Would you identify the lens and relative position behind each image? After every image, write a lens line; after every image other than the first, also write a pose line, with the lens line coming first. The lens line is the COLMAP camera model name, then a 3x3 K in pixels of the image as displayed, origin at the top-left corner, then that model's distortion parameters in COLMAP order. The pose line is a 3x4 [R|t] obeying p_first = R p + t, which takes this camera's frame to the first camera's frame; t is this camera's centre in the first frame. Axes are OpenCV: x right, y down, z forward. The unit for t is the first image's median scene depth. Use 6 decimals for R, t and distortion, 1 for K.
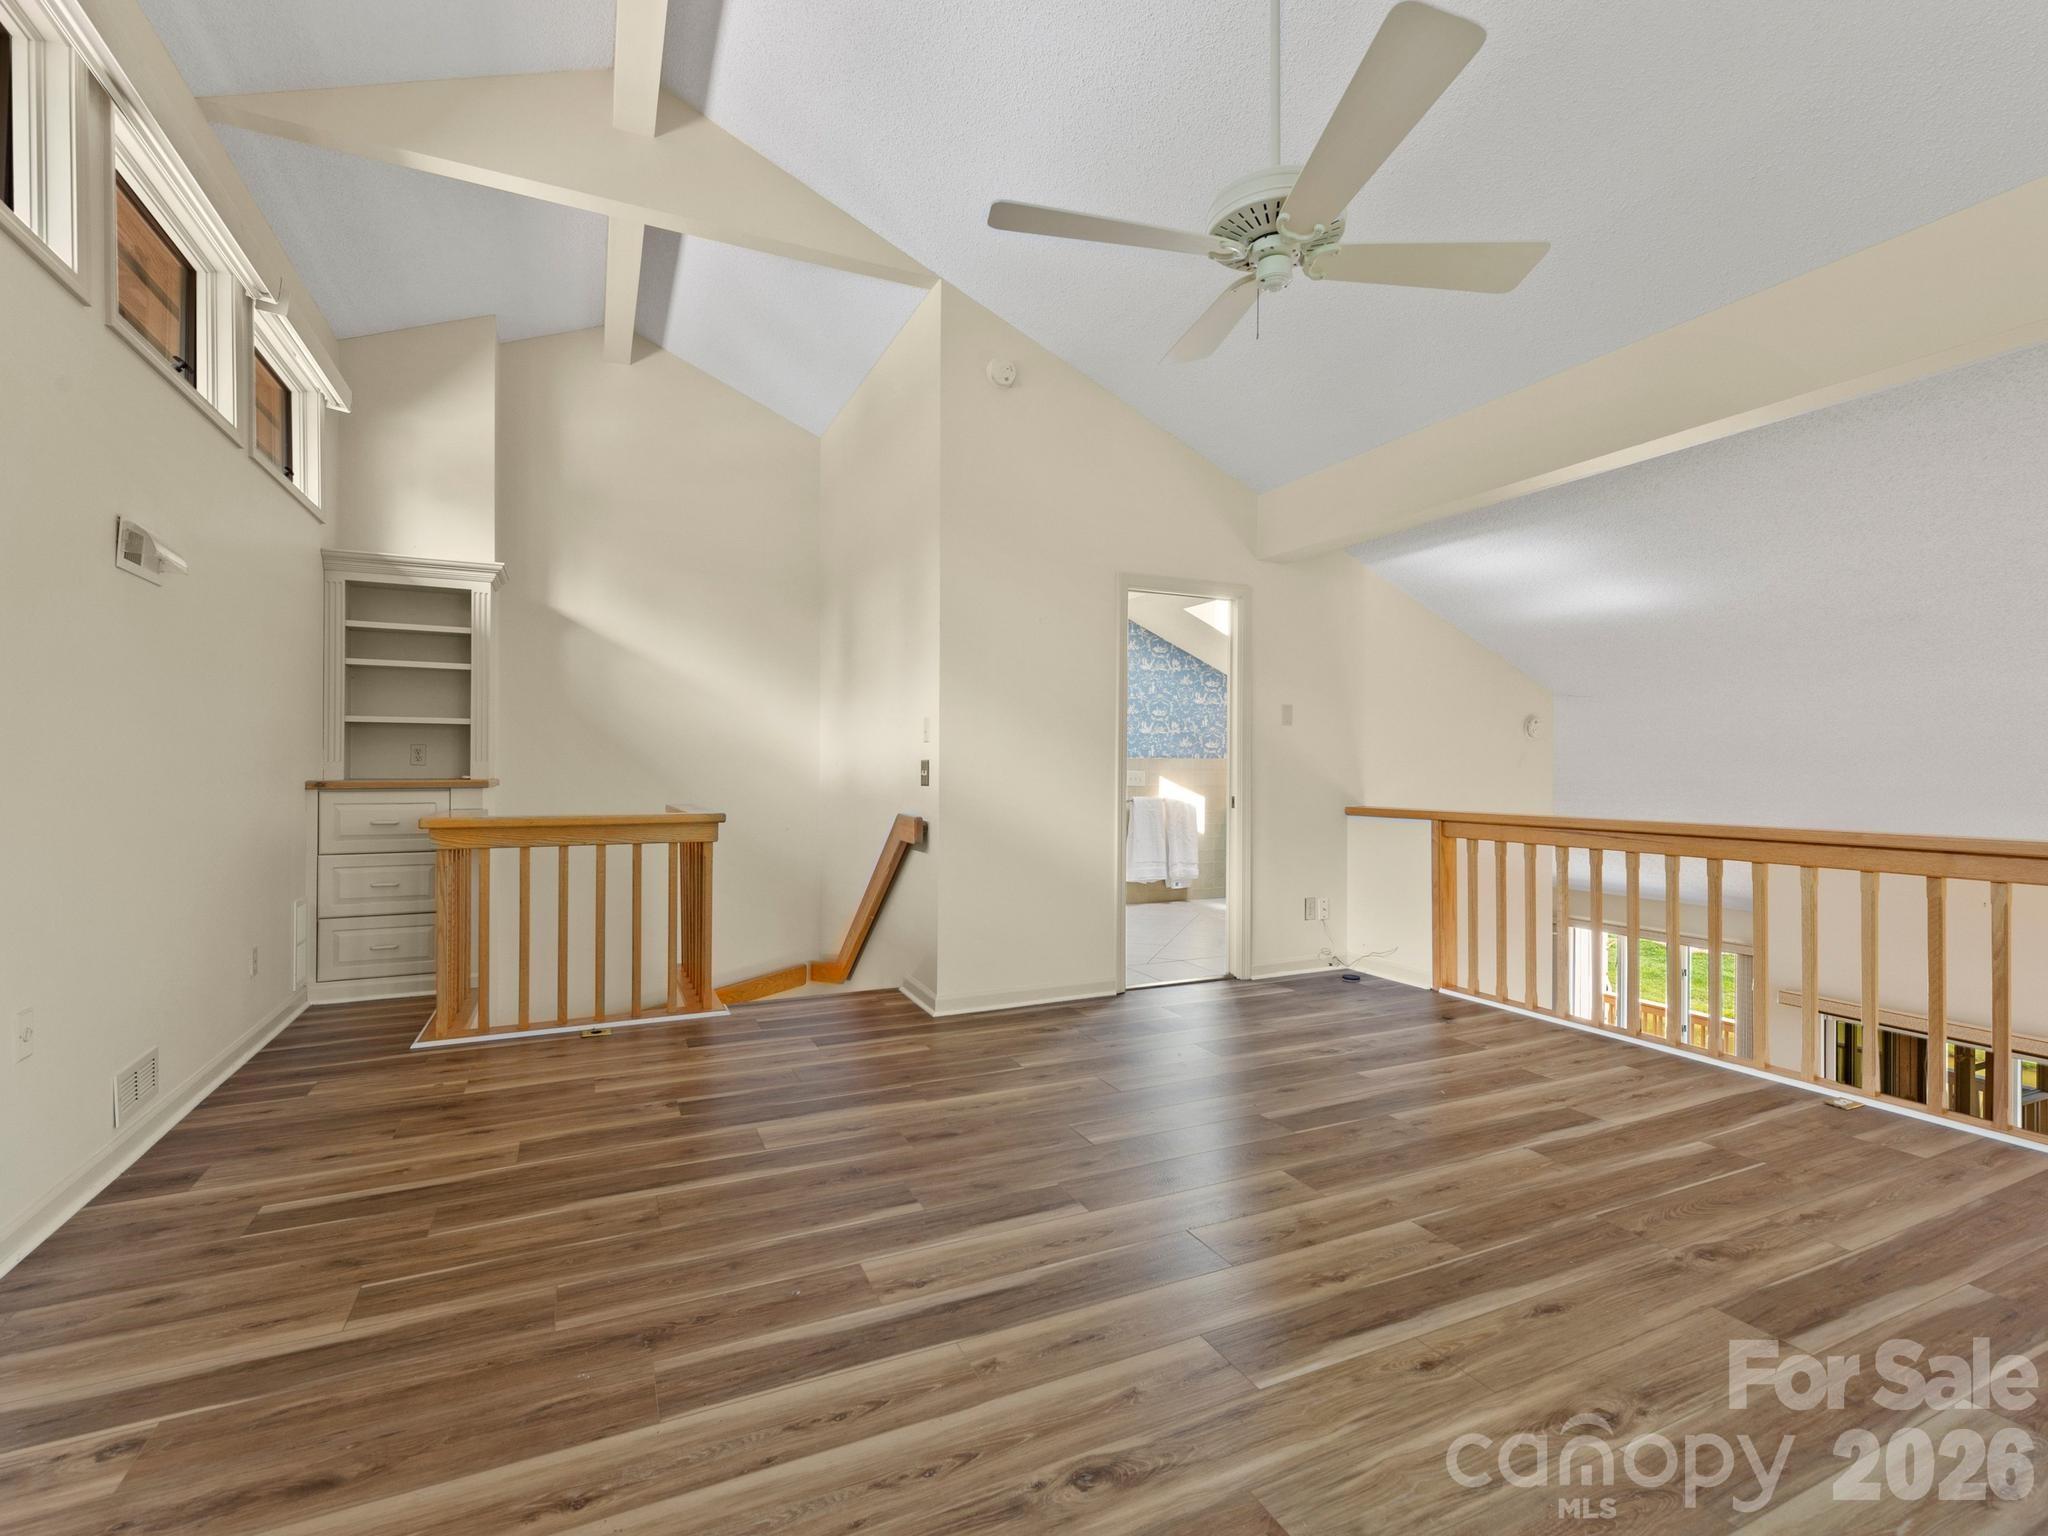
lens RADIAL K [[908.2, 0, 1028.9], [0, 908.2, 775.1], [0, 0, 1]] dist [0.016394, -0.005766]
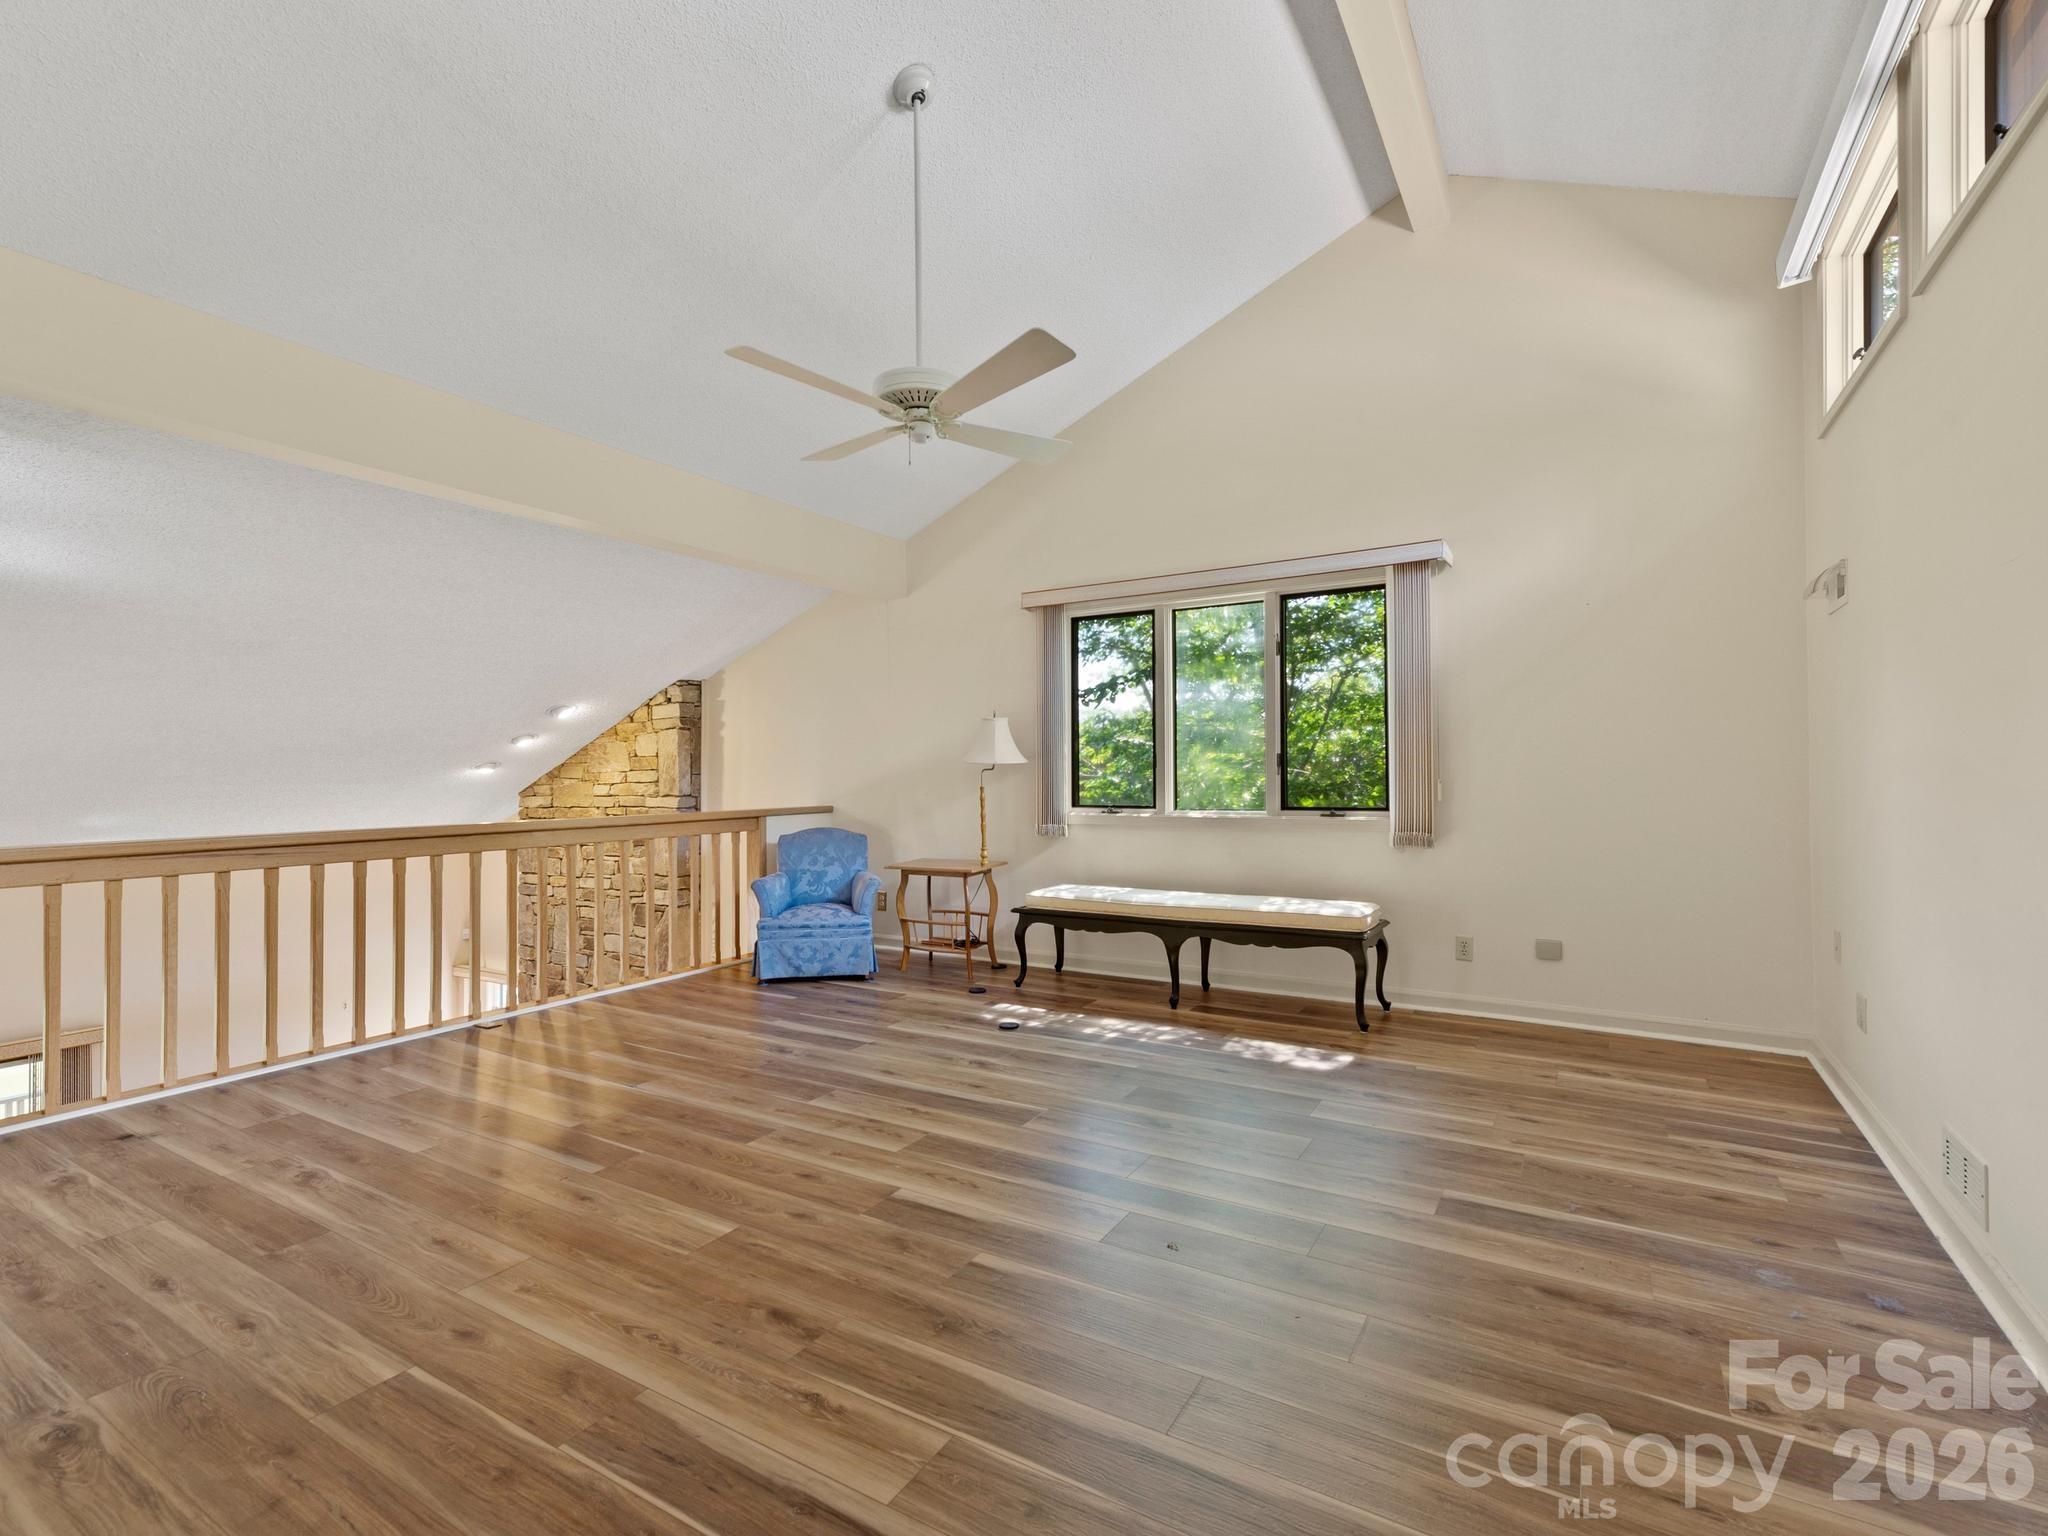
lens RADIAL K [[968.7, 0, 1060.0], [0, 968.7, 776.3], [0, 0, 1]] dist [0.015848, -0.004135]
pose [[-0.576162, -0.001641, 0.817334, -0.884976], [0.014242, 0.999826, 0.012047, -0.001411], [-0.817211, 0.018581, -0.576039, 1.392373]]
